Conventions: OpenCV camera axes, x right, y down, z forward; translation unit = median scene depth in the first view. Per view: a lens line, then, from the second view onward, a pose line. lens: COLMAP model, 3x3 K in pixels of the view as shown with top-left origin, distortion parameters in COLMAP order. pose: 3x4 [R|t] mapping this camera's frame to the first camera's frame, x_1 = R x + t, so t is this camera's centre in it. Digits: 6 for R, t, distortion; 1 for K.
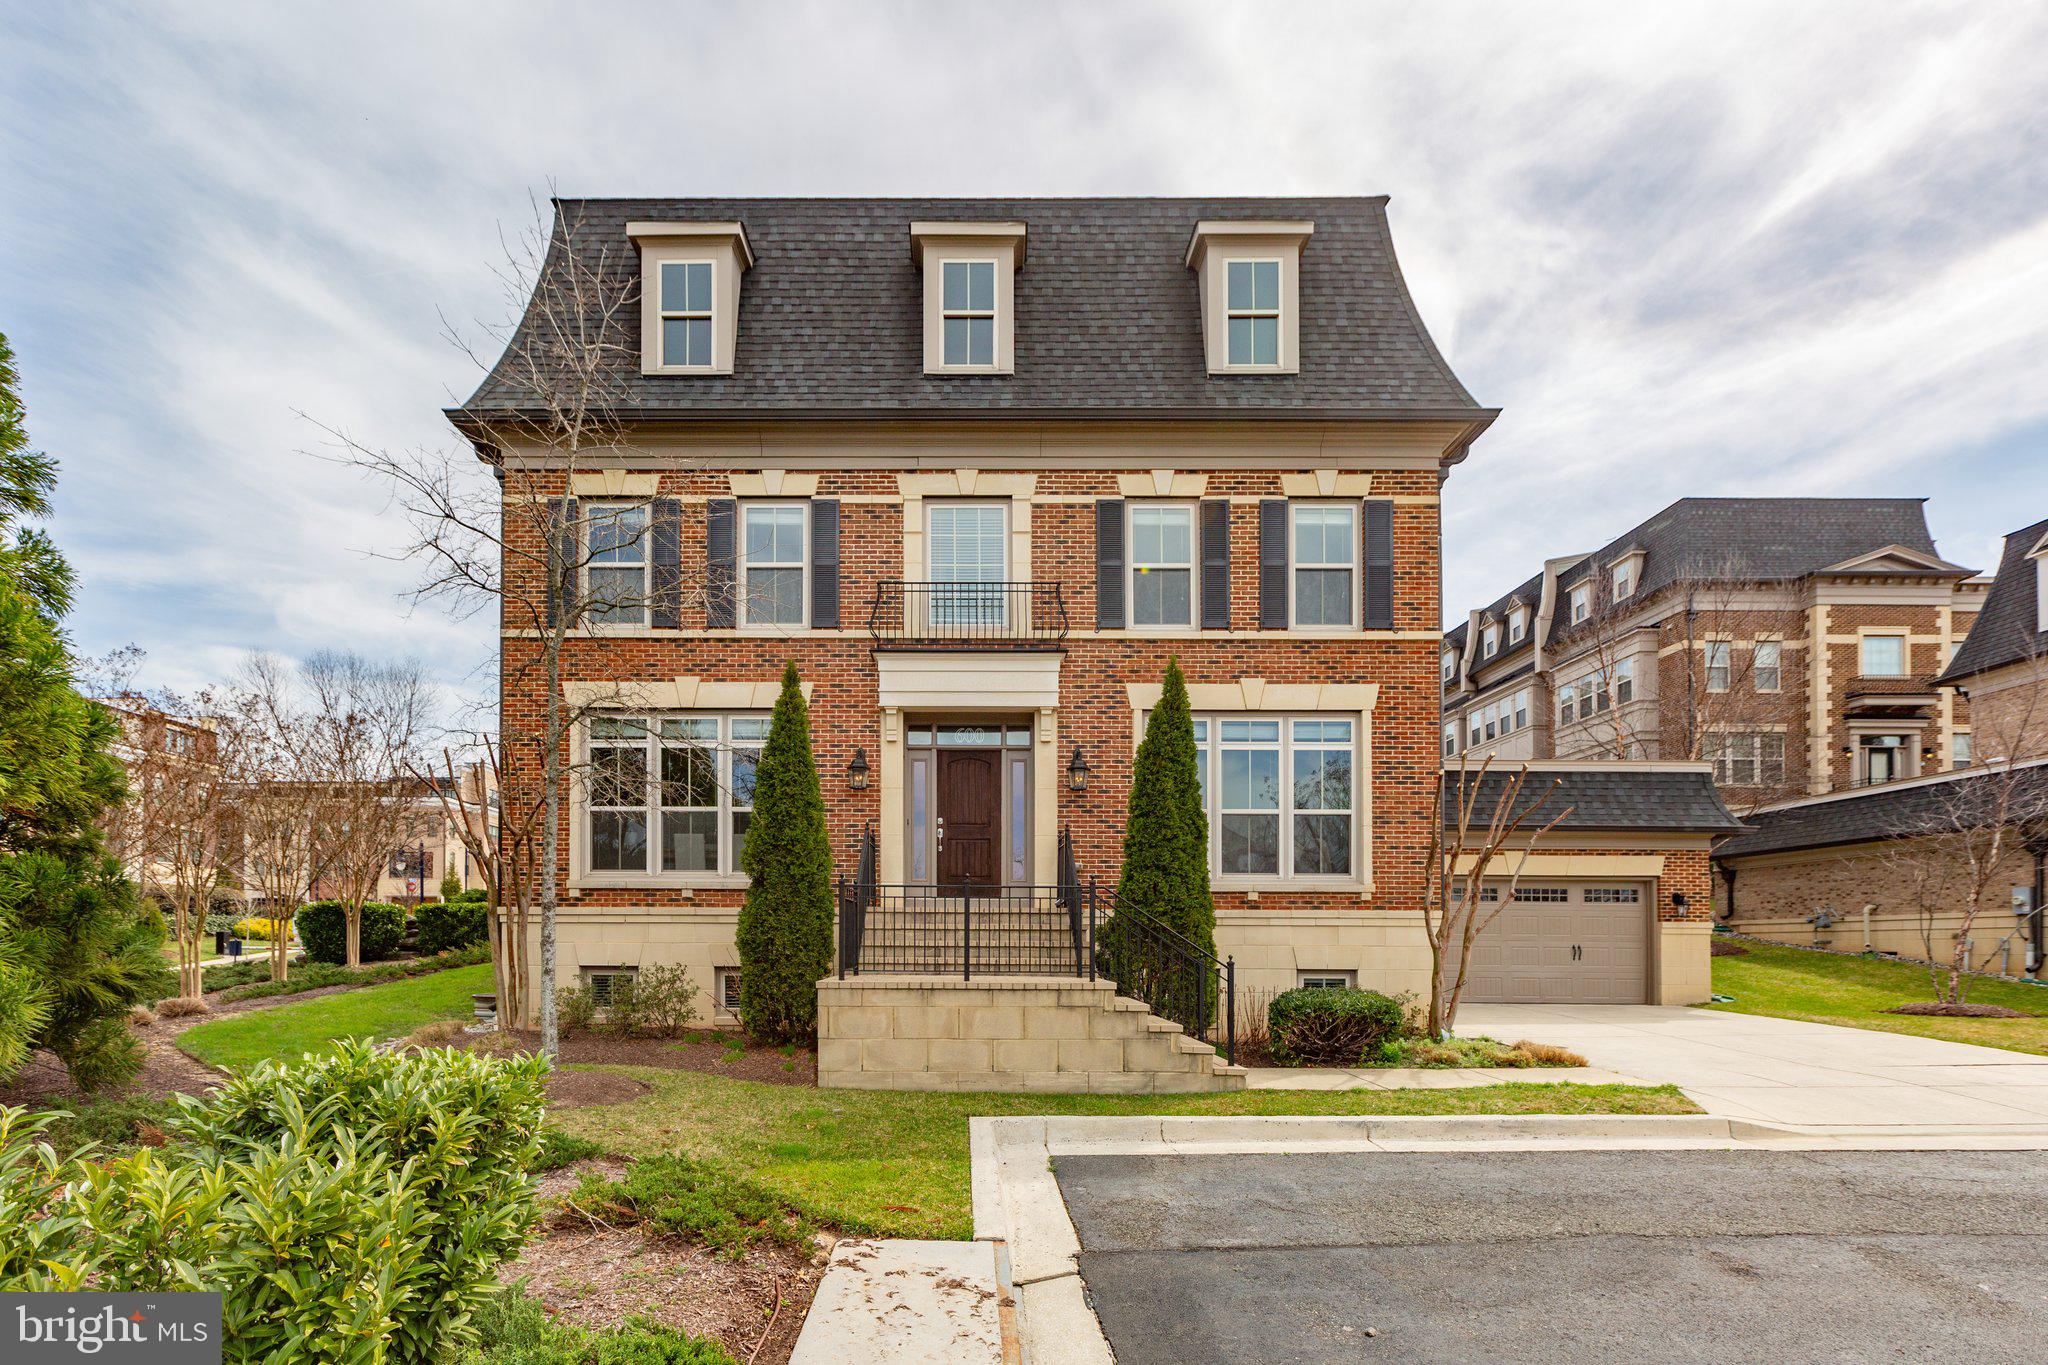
lens RADIAL K [[994.9, 0, 914.8], [0, 994.9, 853.2], [0, 0, 1]] dist [-0.005819, 0.000577]
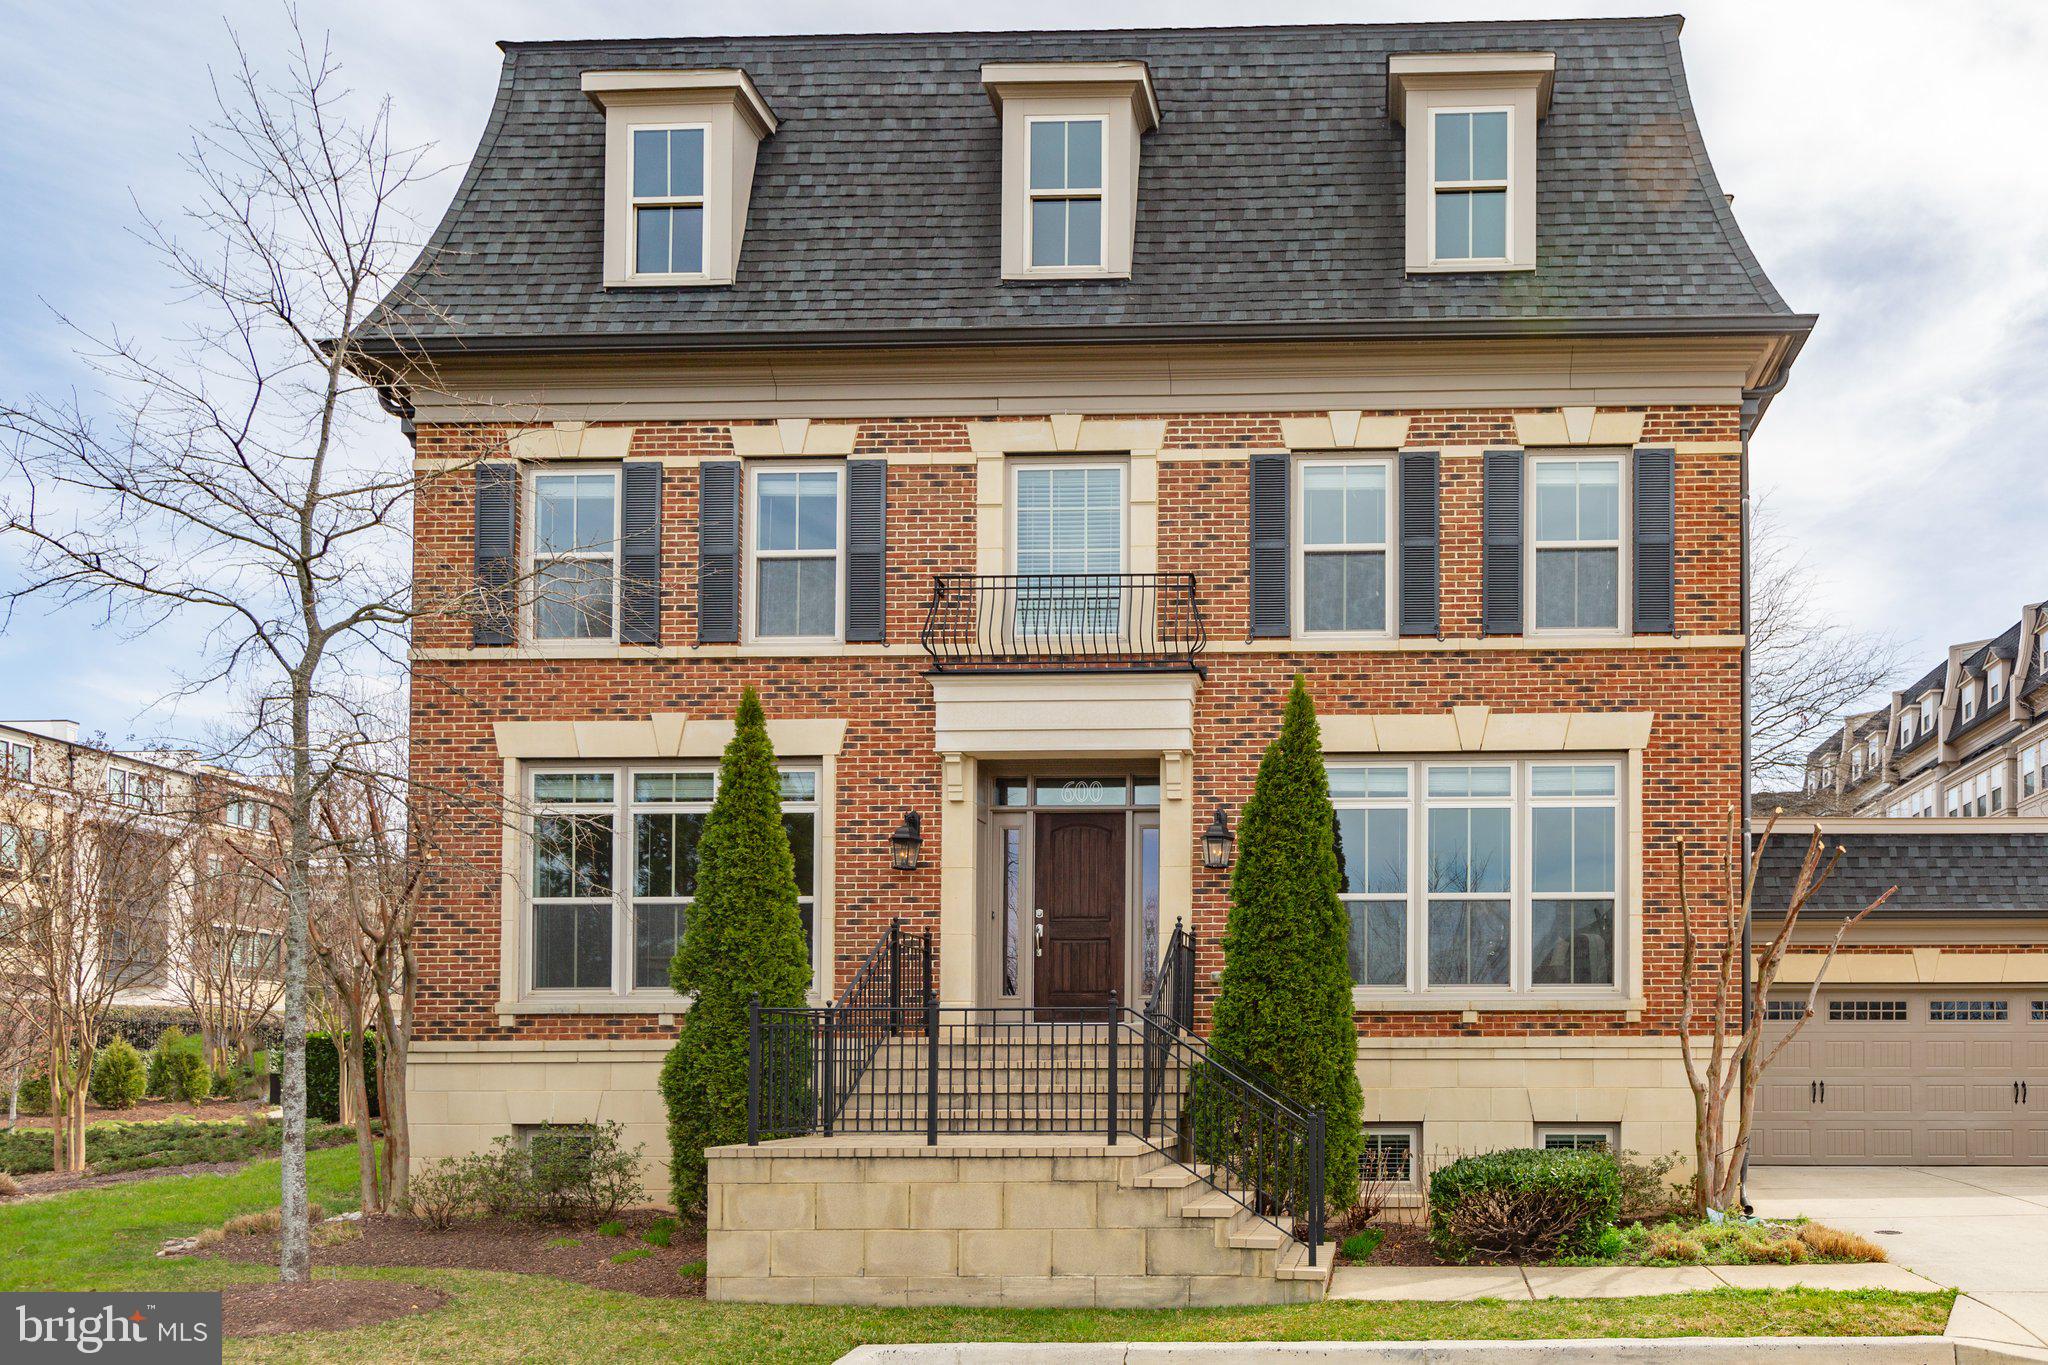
lens RADIAL K [[1400.1, 0, 1116.3], [0, 1400.1, 944.9], [0, 0, 1]] dist [0.009288, -0.012202]
pose [[0.999859, -0.009258, -0.014013, 0.099846], [0.009132, 0.999918, -0.009006, -0.000847], [0.014095, 0.008877, 0.999861, 0.010437]]
